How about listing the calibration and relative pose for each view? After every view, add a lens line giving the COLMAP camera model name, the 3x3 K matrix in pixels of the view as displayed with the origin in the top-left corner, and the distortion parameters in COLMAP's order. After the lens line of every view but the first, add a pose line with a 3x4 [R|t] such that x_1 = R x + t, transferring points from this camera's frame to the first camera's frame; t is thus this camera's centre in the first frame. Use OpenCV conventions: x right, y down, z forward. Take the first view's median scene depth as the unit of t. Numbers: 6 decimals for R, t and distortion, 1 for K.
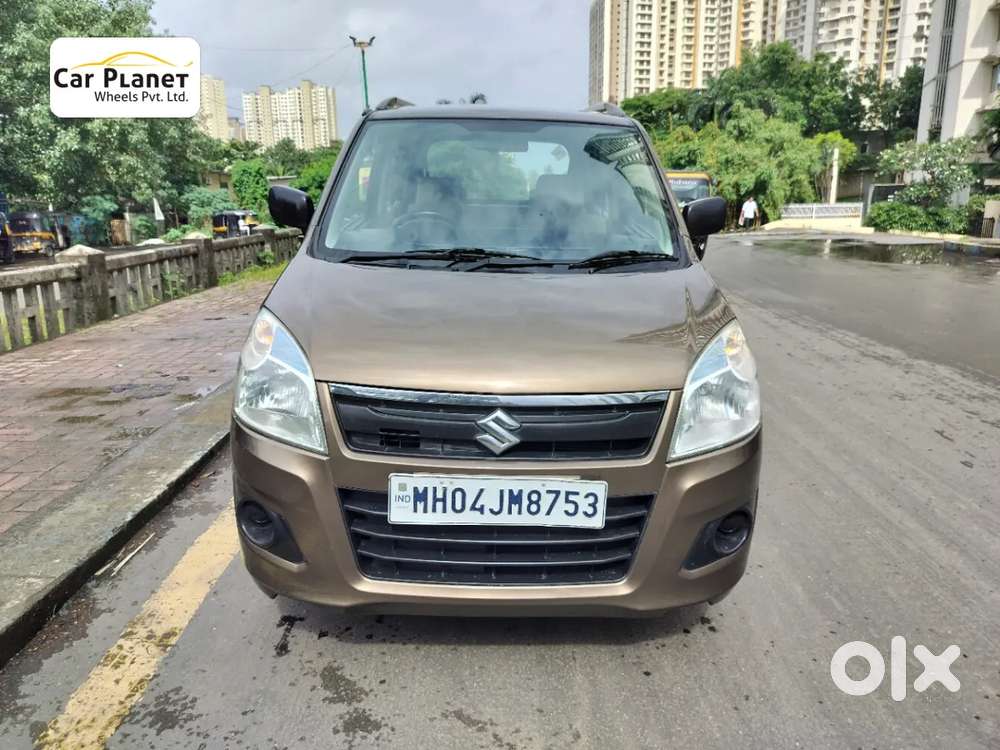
lens RADIAL K [[704.9, 0, 495.1], [0, 704.9, 374.0], [0, 0, 1]] dist [-0.003640, 0.003465]
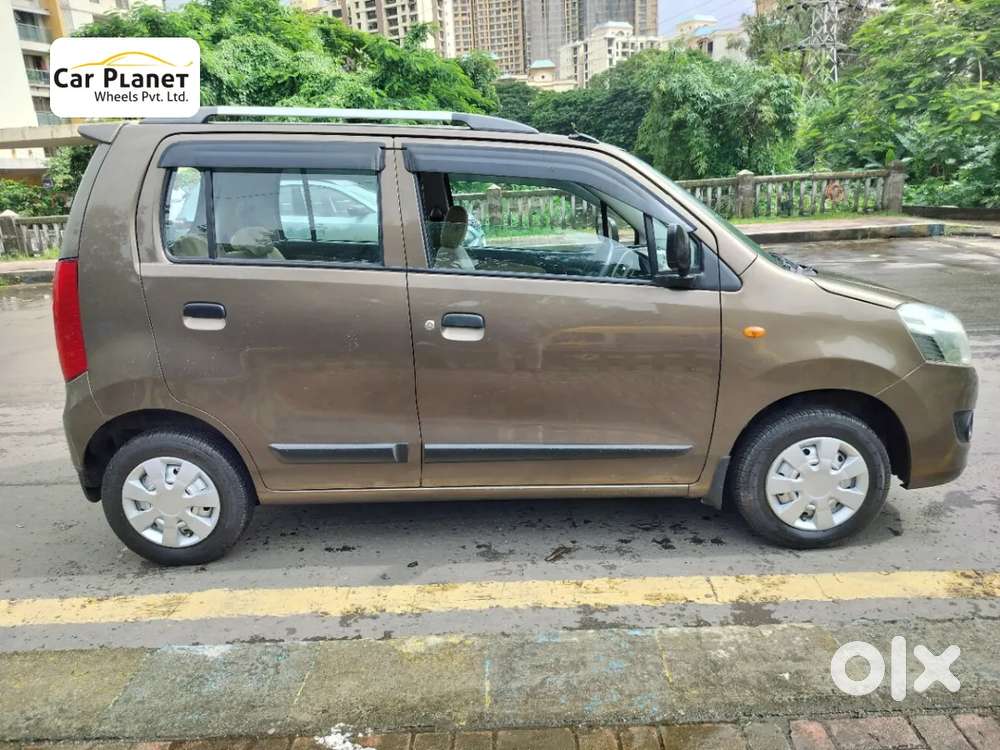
lens RADIAL K [[699.9, 0, 500.0], [0, 699.9, 375.0], [0, 0, 1]] dist [0.006353, -0.005349]
pose [[0.026131, -0.262136, 0.964677, -0.446485], [0.290658, 0.925307, 0.243565, -0.139153], [-0.956470, 0.274027, 0.100371, 0.443048]]
